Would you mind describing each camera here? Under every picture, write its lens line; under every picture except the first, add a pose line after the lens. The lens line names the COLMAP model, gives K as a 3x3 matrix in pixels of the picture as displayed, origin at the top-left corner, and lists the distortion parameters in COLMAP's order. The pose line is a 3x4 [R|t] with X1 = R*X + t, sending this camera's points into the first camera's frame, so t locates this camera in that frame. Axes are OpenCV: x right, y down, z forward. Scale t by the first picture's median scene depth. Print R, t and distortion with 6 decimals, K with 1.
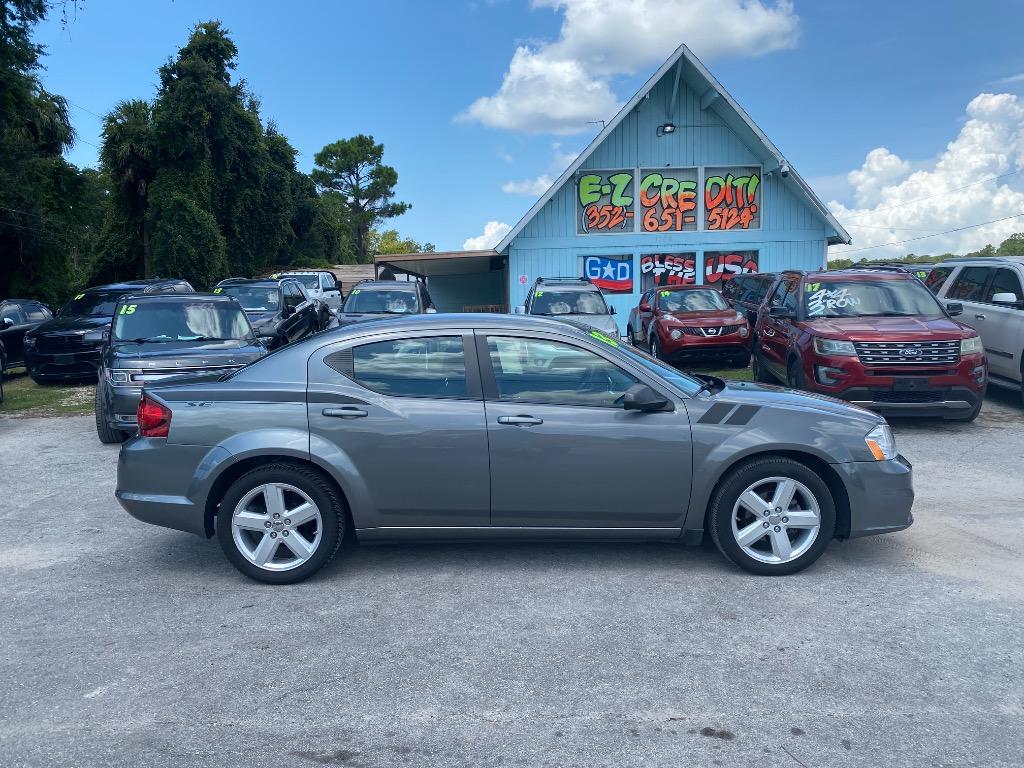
lens RADIAL K [[783.2, 0, 510.9], [0, 783.2, 394.9], [0, 0, 1]] dist [0.014937, -0.015217]
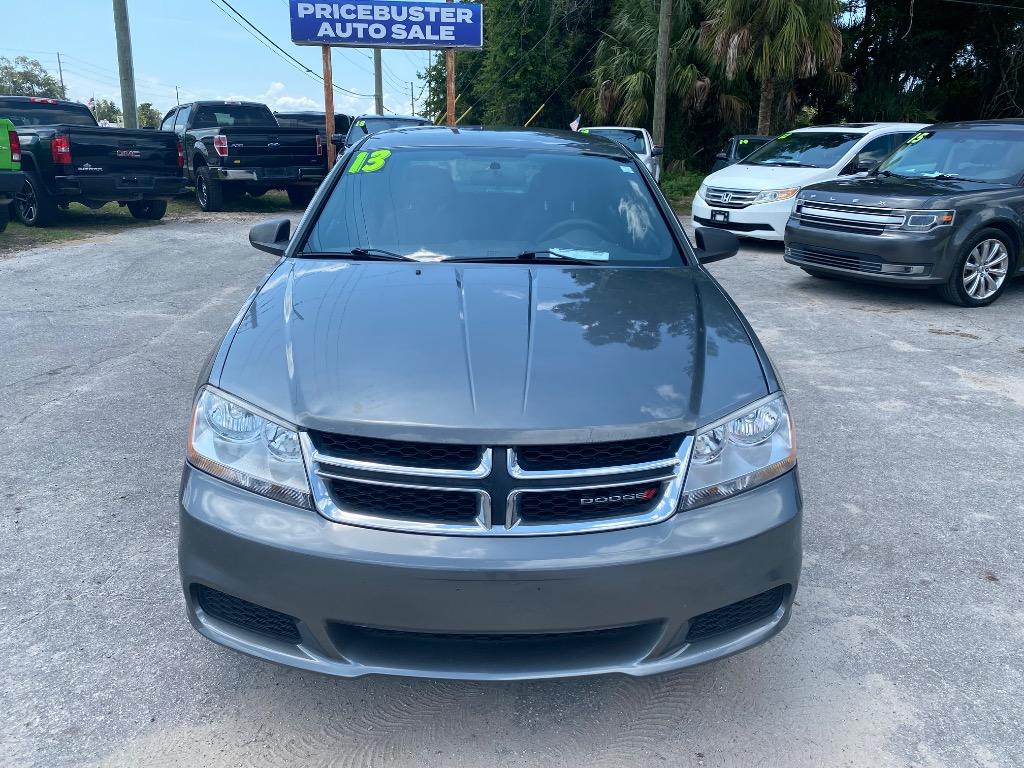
lens RADIAL K [[783.2, 0, 520.1], [0, 783.2, 378.0], [0, 0, 1]] dist [0.014937, -0.015217]
pose [[0.036252, 0.310370, -0.949924, 0.199747], [-0.141565, 0.942558, 0.302561, -0.027937], [0.989265, 0.123508, 0.078107, 0.252949]]
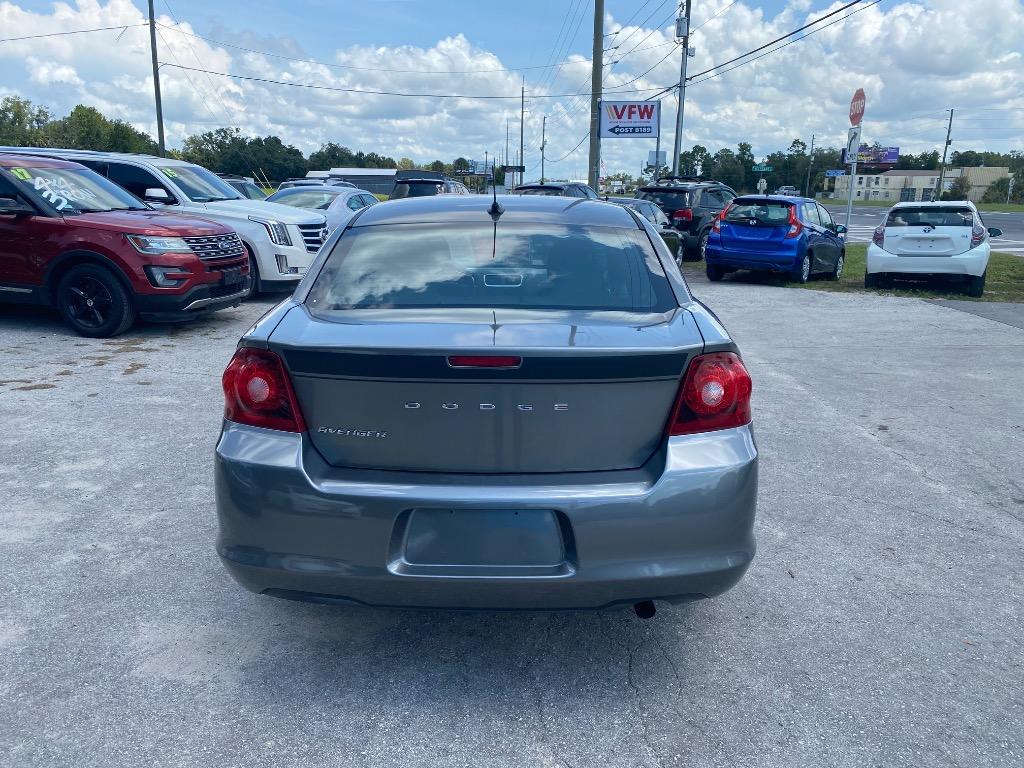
lens RADIAL K [[783.7, 0, 509.9], [0, 783.7, 395.4], [0, 0, 1]] dist [0.018342, -0.022764]
pose [[0.010397, -0.224184, 0.974491, -0.214937], [0.107915, 0.969104, 0.221794, -0.021447], [-0.994106, 0.102856, 0.034269, 0.250440]]
